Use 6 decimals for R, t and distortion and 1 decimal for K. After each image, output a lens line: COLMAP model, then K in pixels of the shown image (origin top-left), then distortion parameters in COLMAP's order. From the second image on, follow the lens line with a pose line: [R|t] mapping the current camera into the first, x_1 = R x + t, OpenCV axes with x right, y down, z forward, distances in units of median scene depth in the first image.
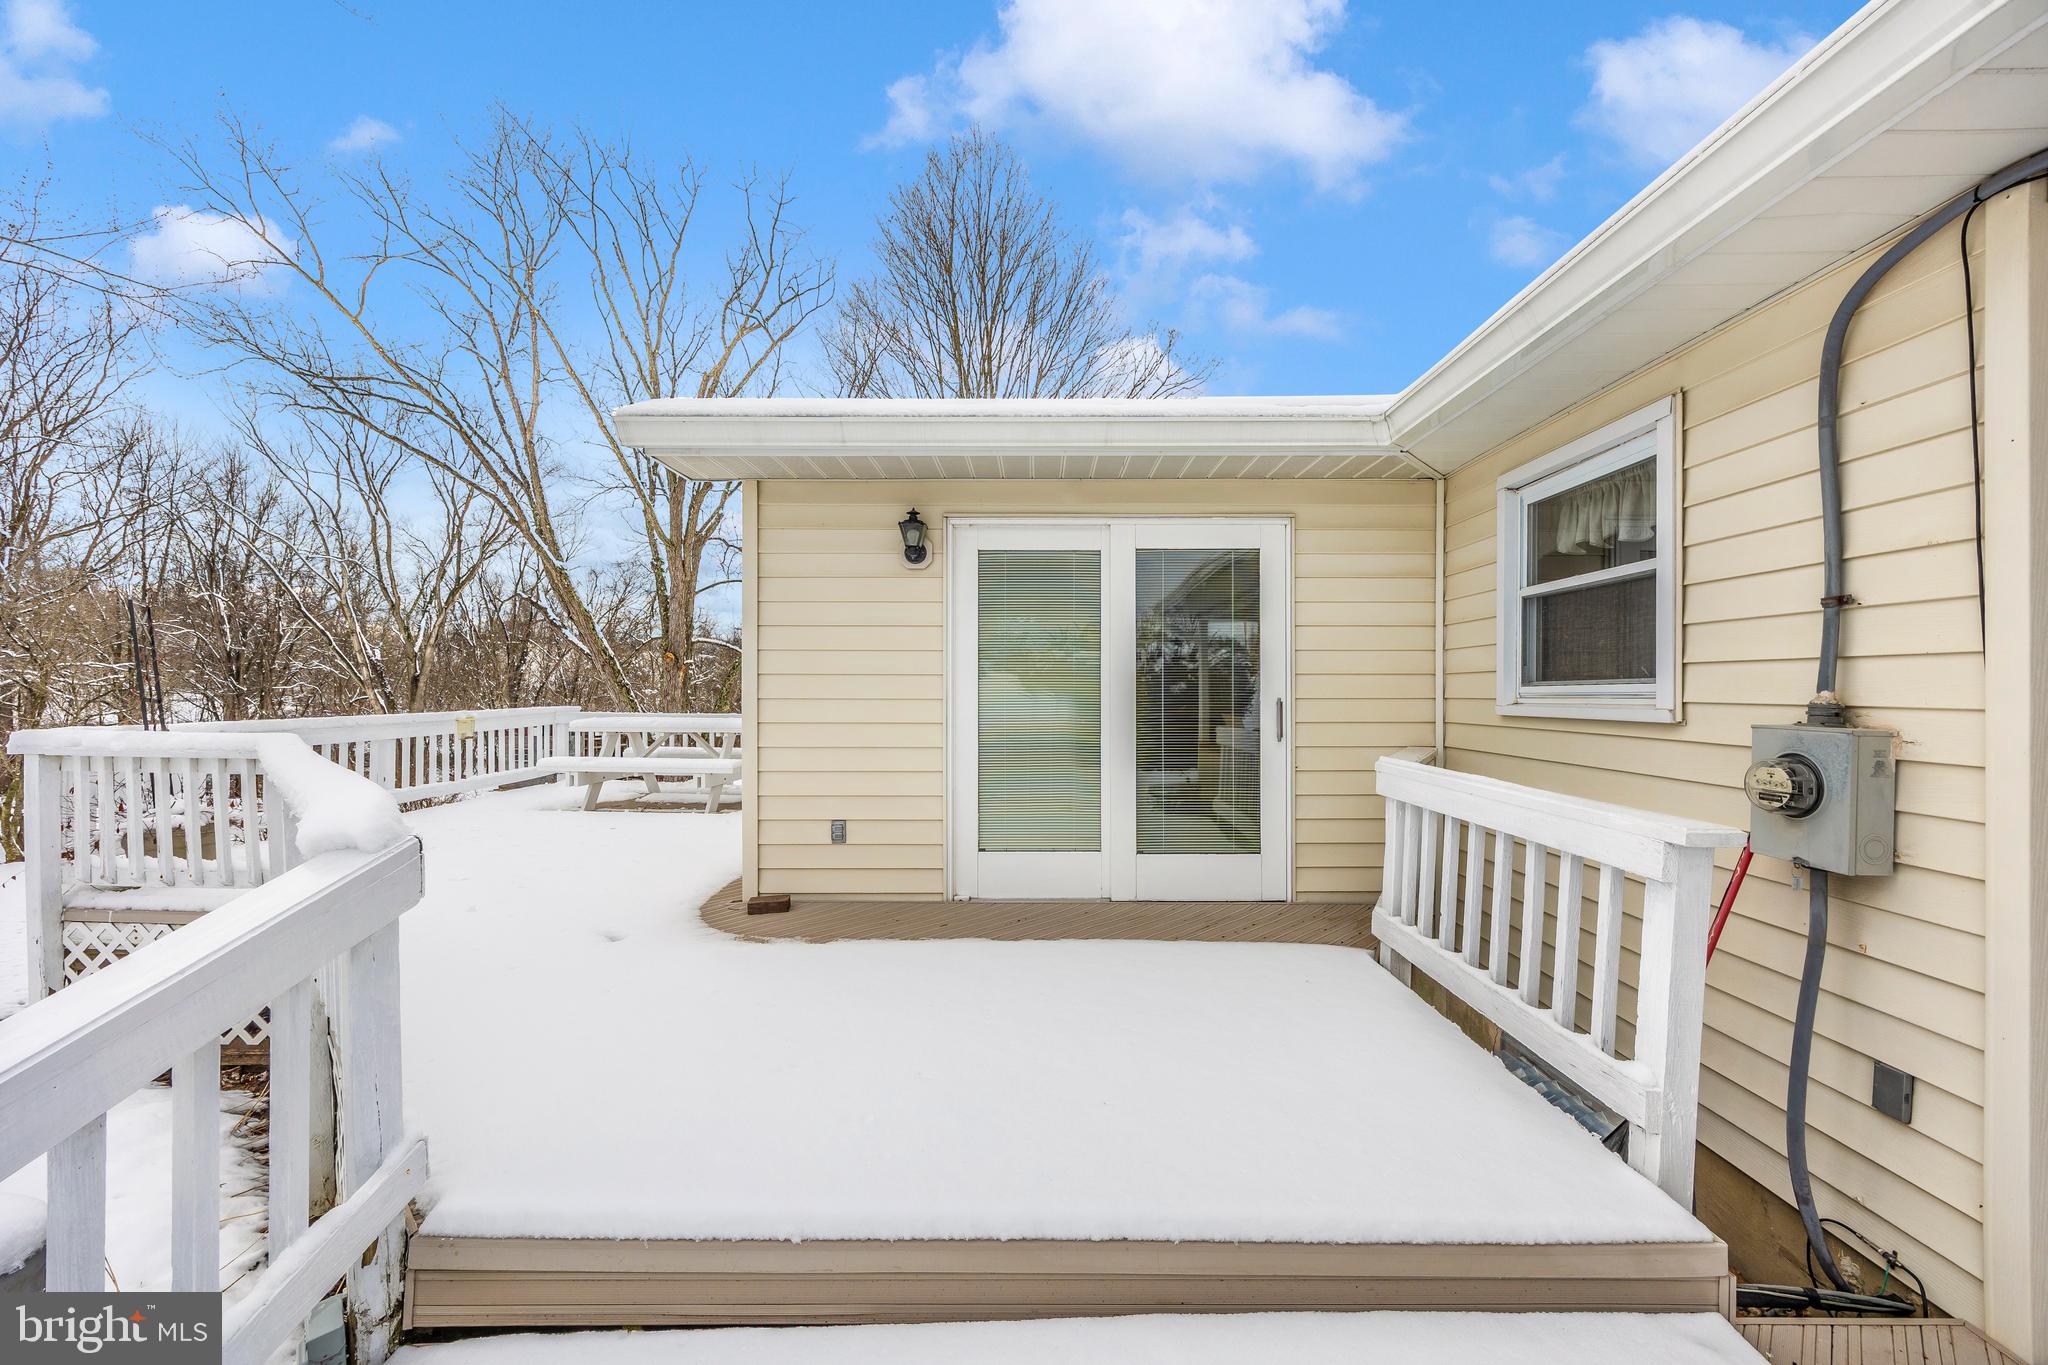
lens RADIAL K [[759.9, 0, 1024.0], [0, 759.9, 682.5], [0, 0, 1]] dist [-0.001721, -0.000327]
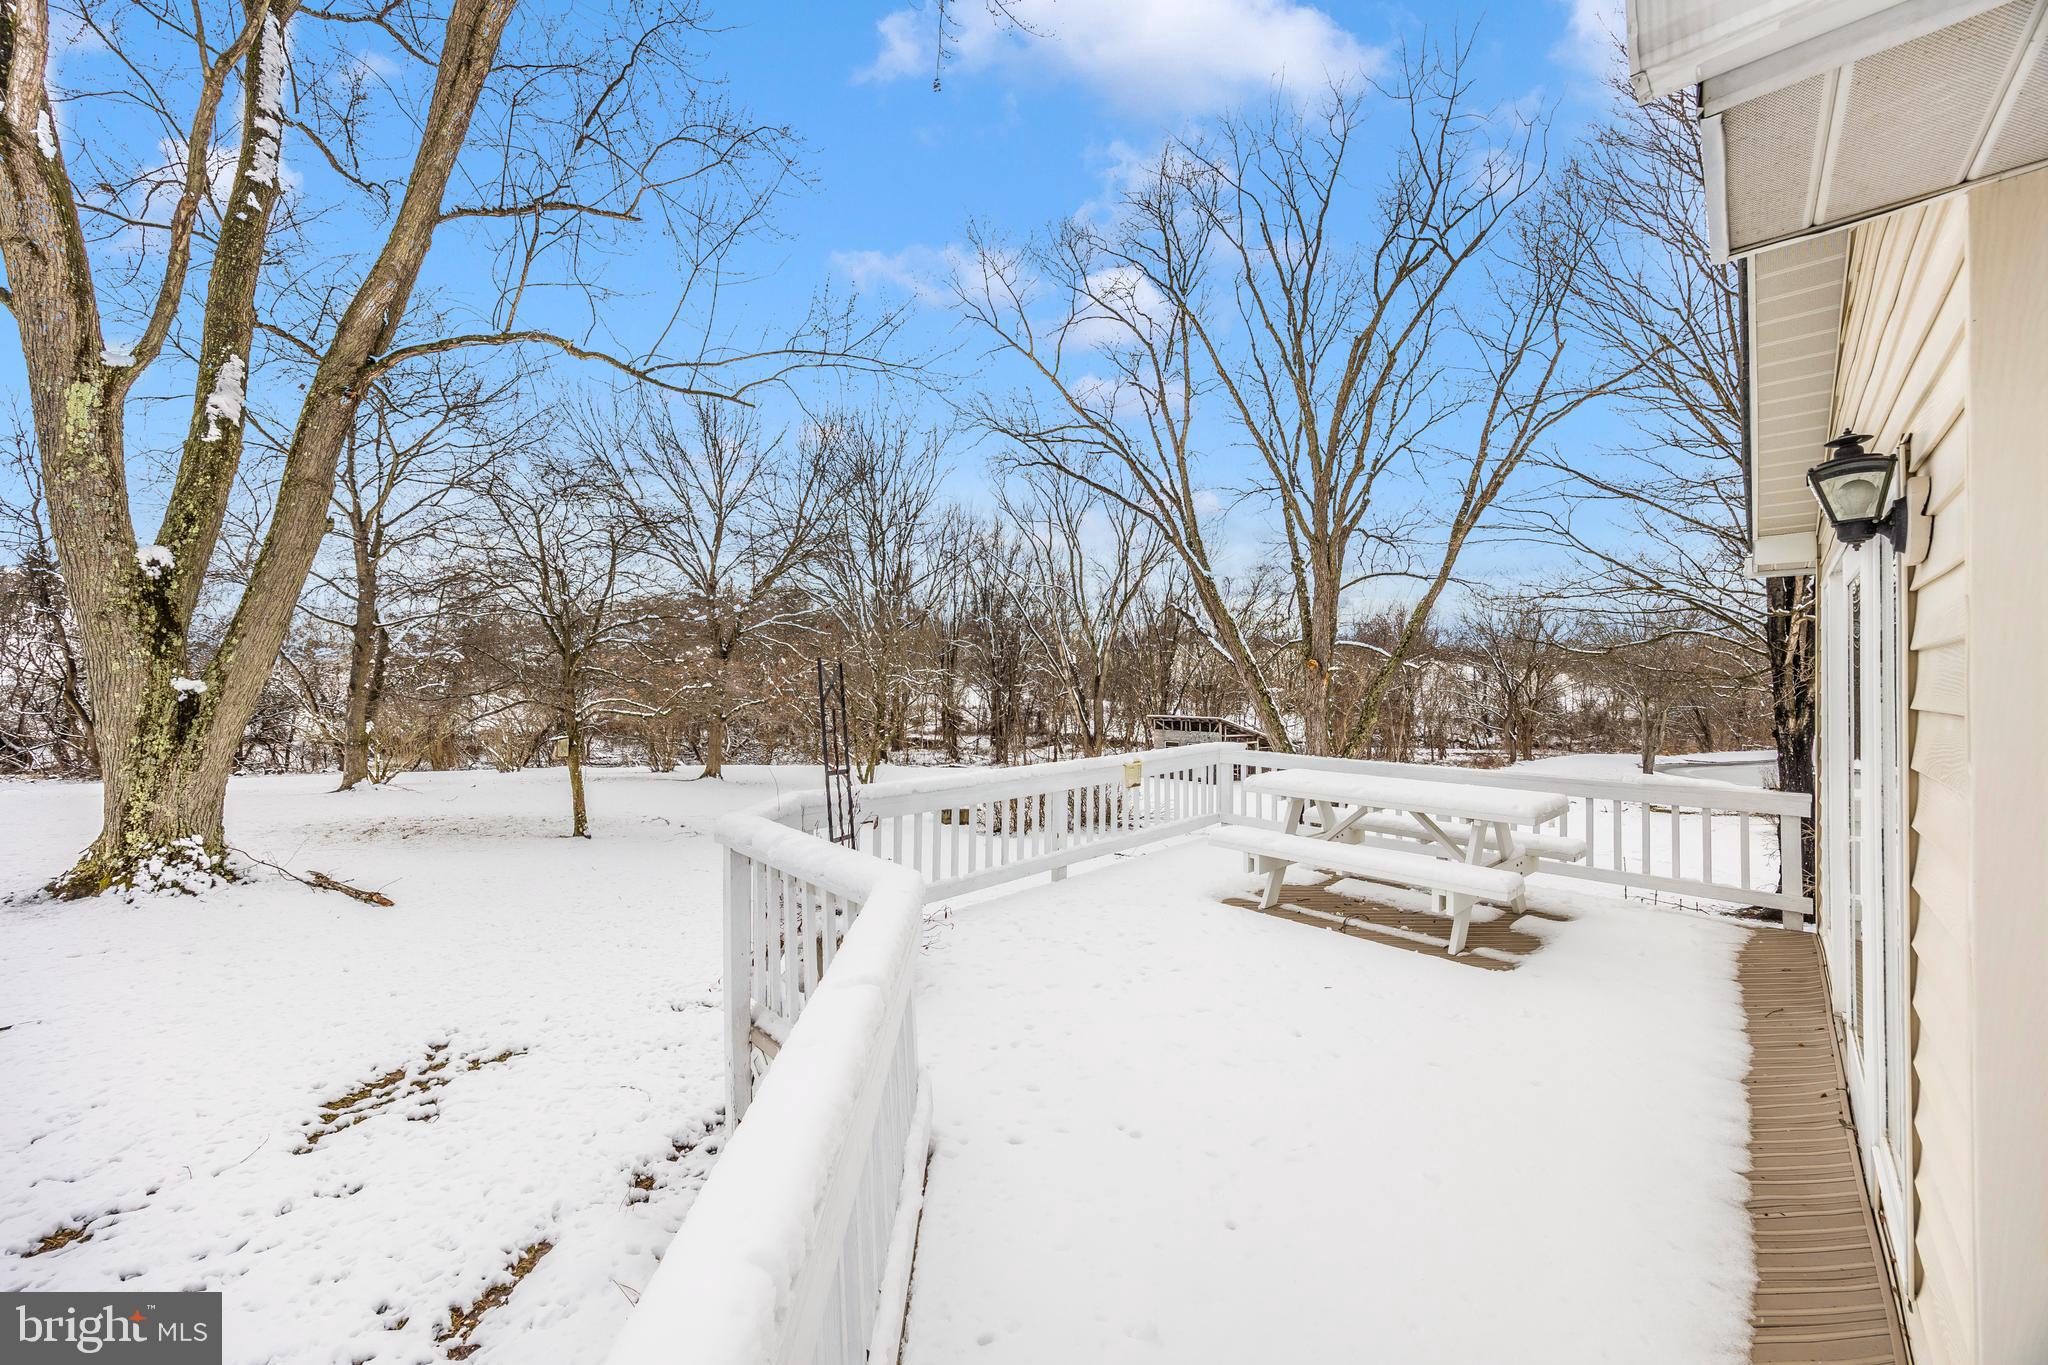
lens RADIAL K [[751.2, 0, 1024.0], [0, 751.2, 682.5], [0, 0, 1]] dist [-0.001248, -0.000015]
pose [[0.714357, 0.005480, -0.699760, -0.078814], [-0.000566, 0.999974, 0.007252, -0.016830], [0.699781, -0.004785, 0.714341, 0.105721]]
